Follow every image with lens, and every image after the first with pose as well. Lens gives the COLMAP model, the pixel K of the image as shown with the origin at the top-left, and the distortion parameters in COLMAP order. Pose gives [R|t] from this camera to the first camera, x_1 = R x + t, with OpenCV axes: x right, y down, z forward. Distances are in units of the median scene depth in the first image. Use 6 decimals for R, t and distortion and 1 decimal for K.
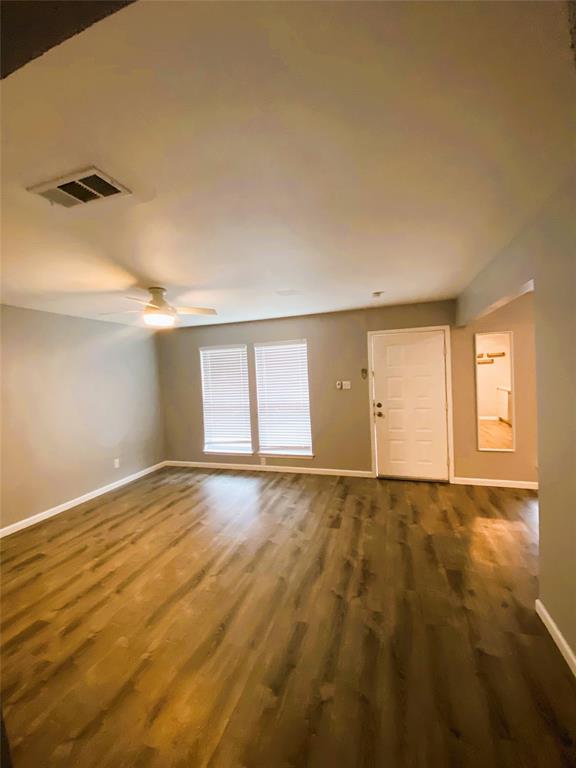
lens RADIAL K [[310.7, 0, 286.7], [0, 310.7, 382.5], [0, 0, 1]] dist [0.032457, -0.028170]
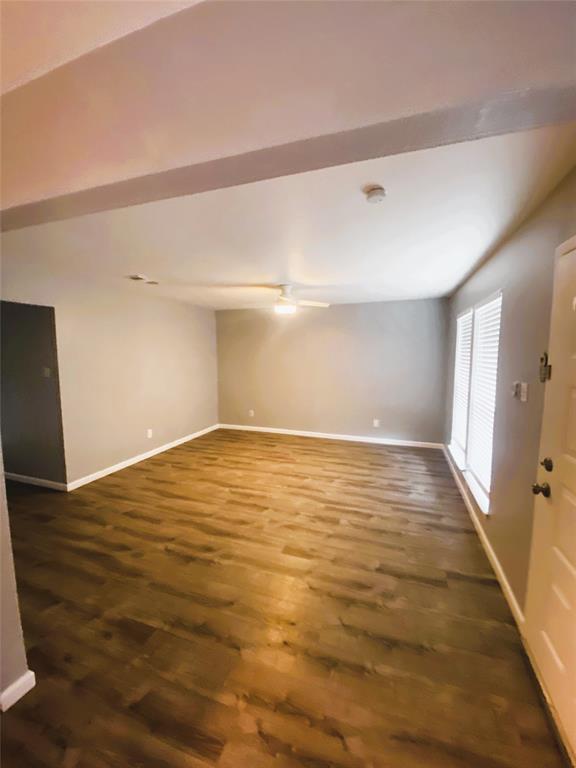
lens RADIAL K [[310.7, 0, 286.7], [0, 310.7, 382.5], [0, 0, 1]] dist [0.032457, -0.028170]
pose [[-0.022942, 0.147592, -0.988782, 0.758088], [-0.032753, 0.988401, 0.148295, -0.068901], [0.999200, 0.035788, -0.017842, 0.859250]]
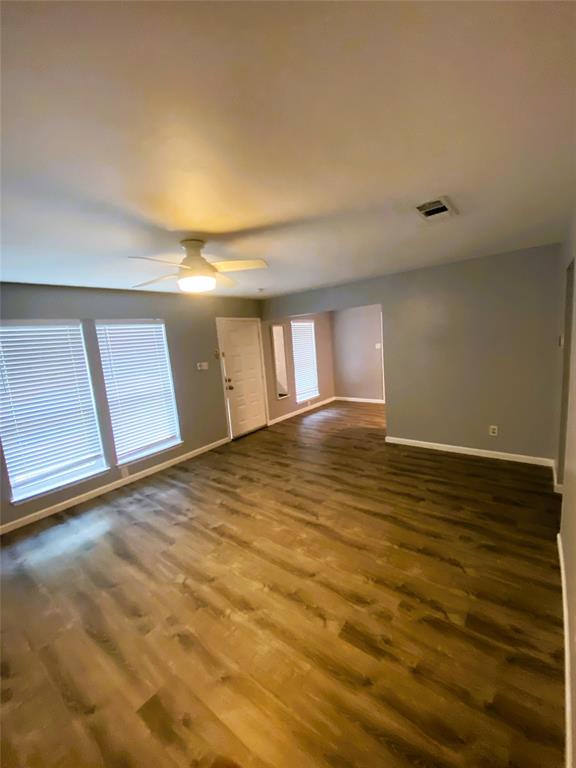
lens RADIAL K [[310.7, 0, 286.7], [0, 310.7, 382.5], [0, 0, 1]] dist [0.032457, -0.028170]
pose [[0.343343, -0.118594, 0.931693, -0.888557], [0.095233, 0.991279, 0.091084, -0.007070], [-0.934370, 0.057454, 0.351643, 0.449933]]
